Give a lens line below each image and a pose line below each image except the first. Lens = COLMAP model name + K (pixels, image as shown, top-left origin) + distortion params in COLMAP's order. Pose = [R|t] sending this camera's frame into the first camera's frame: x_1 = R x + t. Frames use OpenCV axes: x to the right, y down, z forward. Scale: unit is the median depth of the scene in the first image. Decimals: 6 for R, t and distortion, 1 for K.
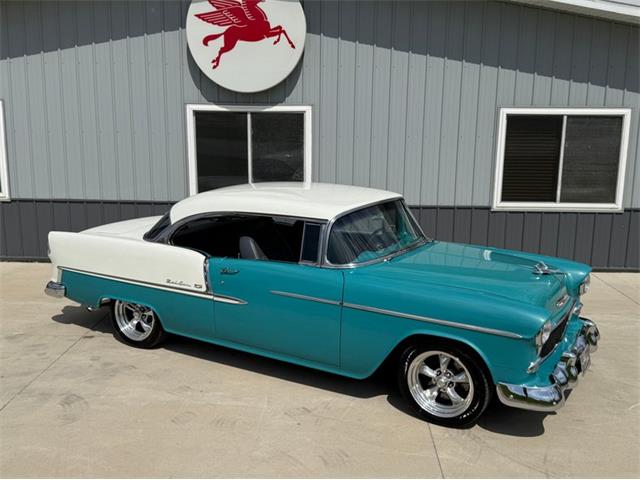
lens RADIAL K [[672.4, 0, 311.5], [0, 672.4, 242.4], [0, 0, 1]] dist [0.211529, -0.495305]
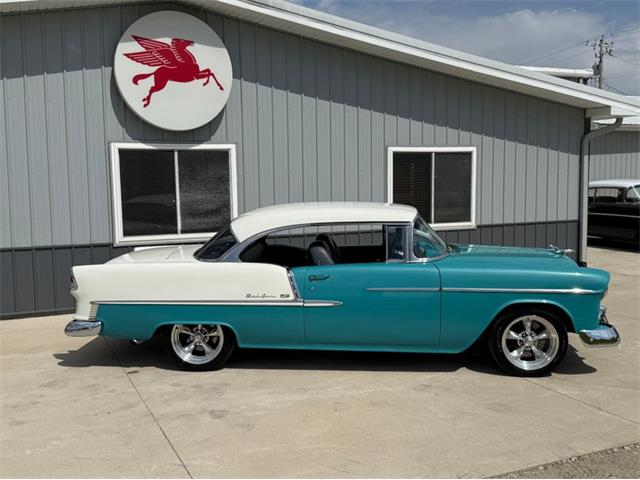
lens RADIAL K [[672.4, 0, 311.5], [0, 672.4, 242.4], [0, 0, 1]] dist [0.211529, -0.495305]
pose [[0.896491, -0.063919, 0.438427, -0.380439], [0.105487, 0.991876, -0.071093, 0.039787], [-0.430321, 0.109982, 0.895951, 0.018847]]
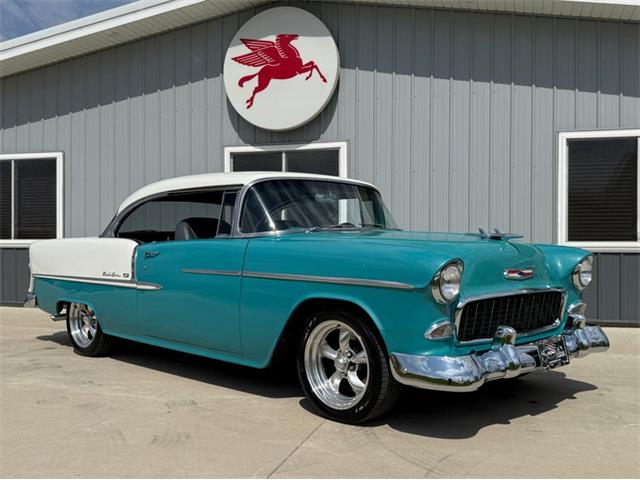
lens RADIAL K [[672.4, 0, 311.5], [0, 672.4, 242.4], [0, 0, 1]] dist [0.211529, -0.495305]
pose [[0.968322, -0.008213, -0.249569, 0.192859], [-0.039429, 0.981892, -0.185293, 0.116676], [0.246571, 0.189264, 0.950464, 0.124587]]
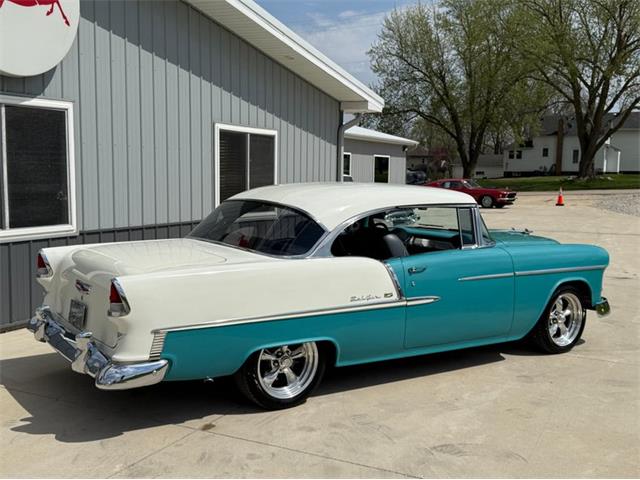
lens RADIAL K [[701.4, 0, 320.0], [0, 701.4, 240.0], [0, 0, 1]] dist [0.212604, -0.491946]
pose [[0.405987, -0.091283, 0.909308, -0.655979], [0.160007, 0.986729, 0.027615, -0.027961], [-0.899762, 0.134285, 0.415206, 0.452264]]
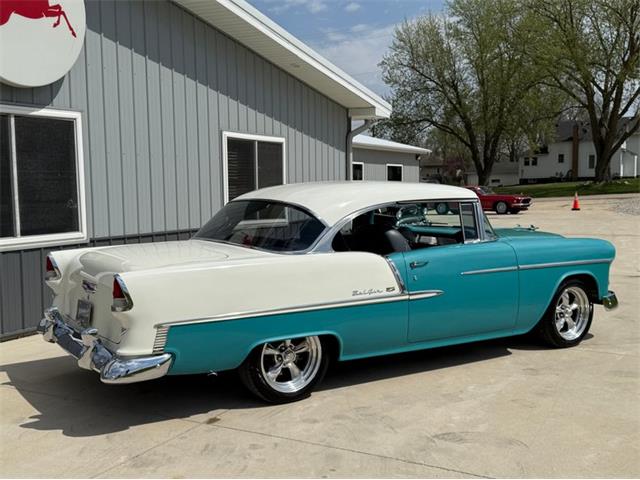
lens RADIAL K [[701.4, 0, 320.0], [0, 701.4, 240.0], [0, 0, 1]] dist [0.212604, -0.491946]
pose [[0.426175, -0.084063, 0.900727, -0.657856], [0.183342, 0.983037, 0.004997, -0.011926], [-0.885867, 0.163011, 0.434358, 0.439722]]
